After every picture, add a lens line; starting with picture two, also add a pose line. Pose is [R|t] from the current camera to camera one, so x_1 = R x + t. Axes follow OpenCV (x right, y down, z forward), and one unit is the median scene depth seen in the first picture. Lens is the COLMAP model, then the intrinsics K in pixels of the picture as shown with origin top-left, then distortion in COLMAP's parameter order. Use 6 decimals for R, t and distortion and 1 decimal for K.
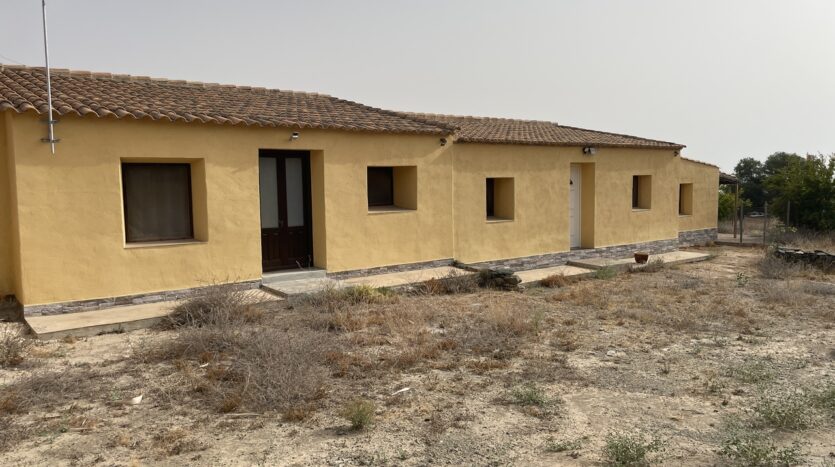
lens RADIAL K [[626.9, 0, 413.4], [0, 626.9, 237.0], [0, 0, 1]] dist [0.088472, -0.110080]
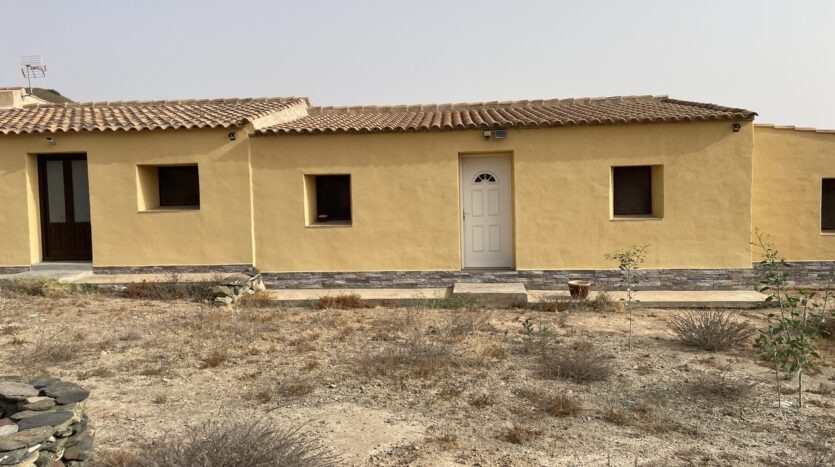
lens RADIAL K [[567.3, 0, 417.1], [0, 567.3, 230.8], [0, 0, 1]] dist [0.043074, -0.001956]
pose [[0.732709, 0.043148, -0.679173, 0.723467], [-0.048581, 0.998758, 0.011042, -0.032049], [0.678806, 0.024904, 0.733895, 0.511384]]
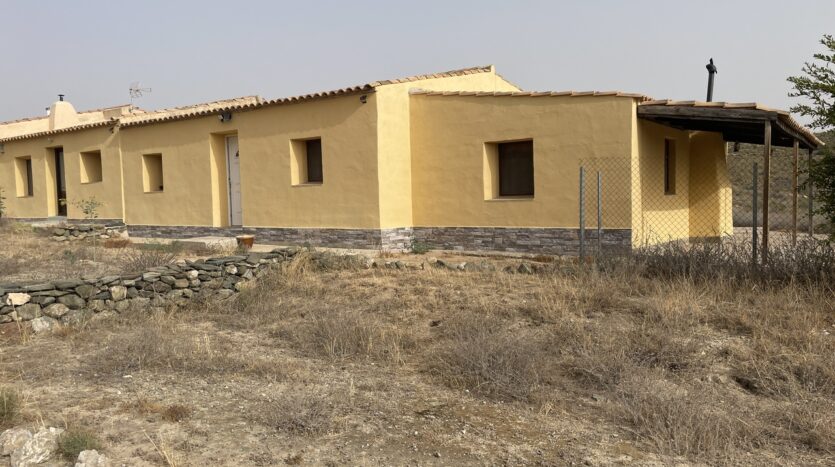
lens RADIAL K [[626.9, 0, 422.8], [0, 626.9, 232.6], [0, 0, 1]] dist [0.088472, -0.110080]
pose [[0.262559, 0.075970, -0.961921, 1.358175], [-0.053137, 0.996521, 0.064198, -0.050489], [0.963452, 0.034258, 0.265683, 1.139401]]
